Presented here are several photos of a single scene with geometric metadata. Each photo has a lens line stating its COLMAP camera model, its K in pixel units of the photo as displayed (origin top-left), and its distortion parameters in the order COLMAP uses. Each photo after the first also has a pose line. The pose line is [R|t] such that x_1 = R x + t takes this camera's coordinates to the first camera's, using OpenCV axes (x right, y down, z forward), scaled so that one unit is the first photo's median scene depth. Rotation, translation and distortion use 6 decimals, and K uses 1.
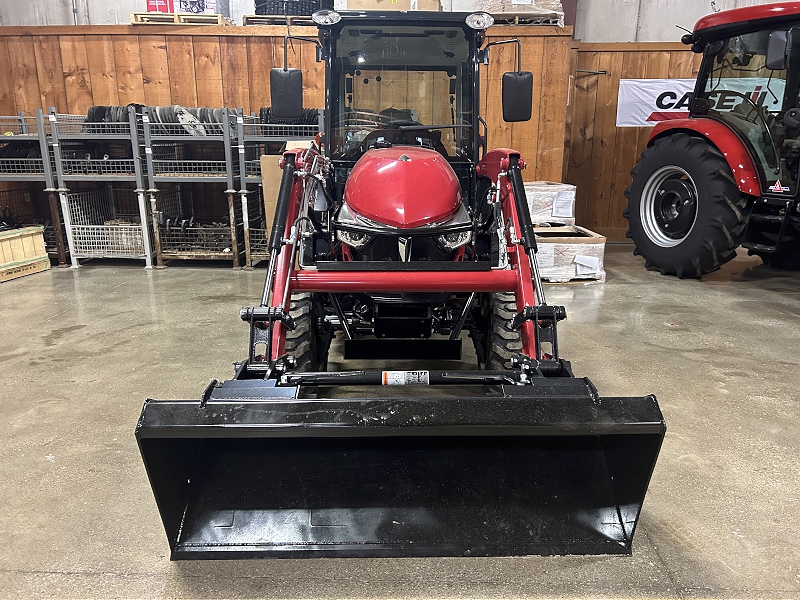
lens RADIAL K [[629.5, 0, 414.2], [0, 629.5, 299.0], [0, 0, 1]] dist [0.043257, -0.007542]
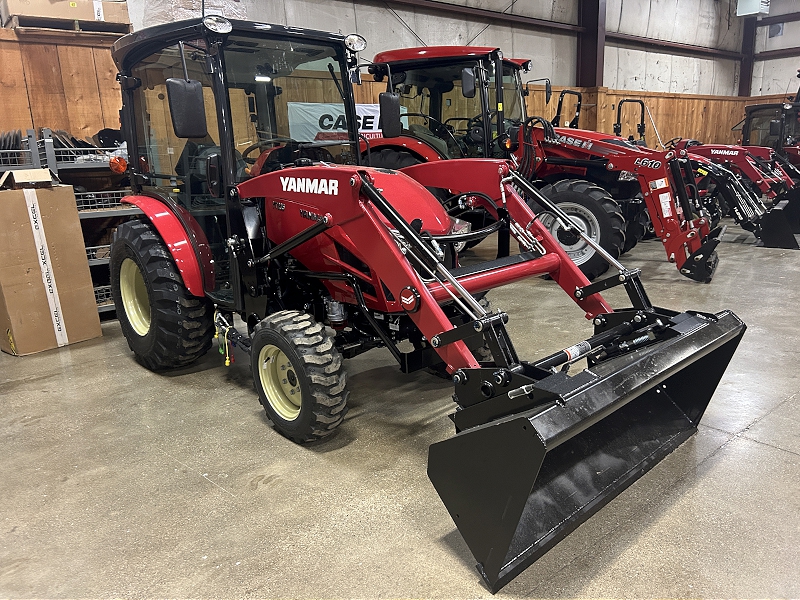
lens RADIAL K [[629.5, 0, 414.2], [0, 629.5, 299.0], [0, 0, 1]] dist [0.043257, -0.007542]
pose [[0.729399, -0.188892, 0.657493, -0.340672], [0.212274, 0.976176, 0.044959, -0.028300], [-0.650321, 0.106776, 0.752118, 0.108107]]
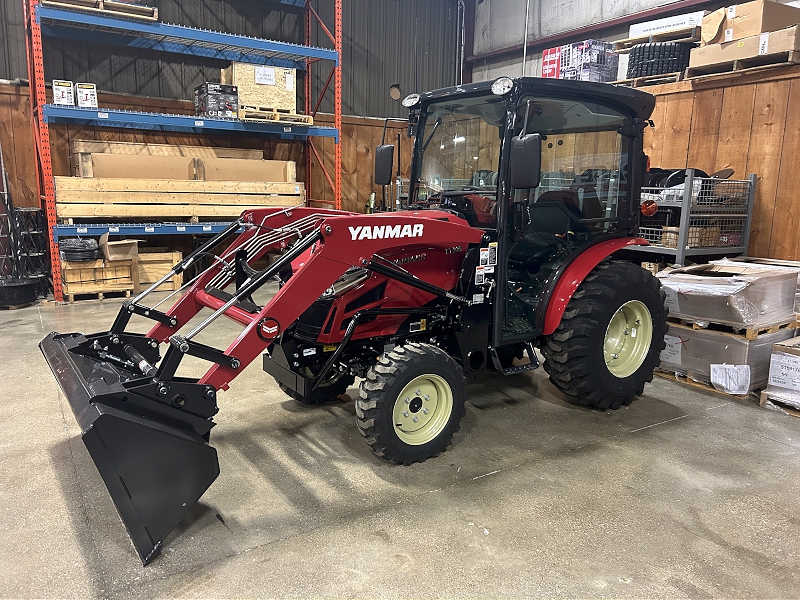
lens RADIAL K [[622.7, 0, 387.5], [0, 622.7, 298.3], [0, 0, 1]] dist [0.026592, -0.007338]
pose [[0.543124, 0.158151, -0.824624, 0.476842], [-0.229201, 0.972728, 0.035596, -0.066513], [0.807764, 0.169672, 0.564560, 0.218023]]
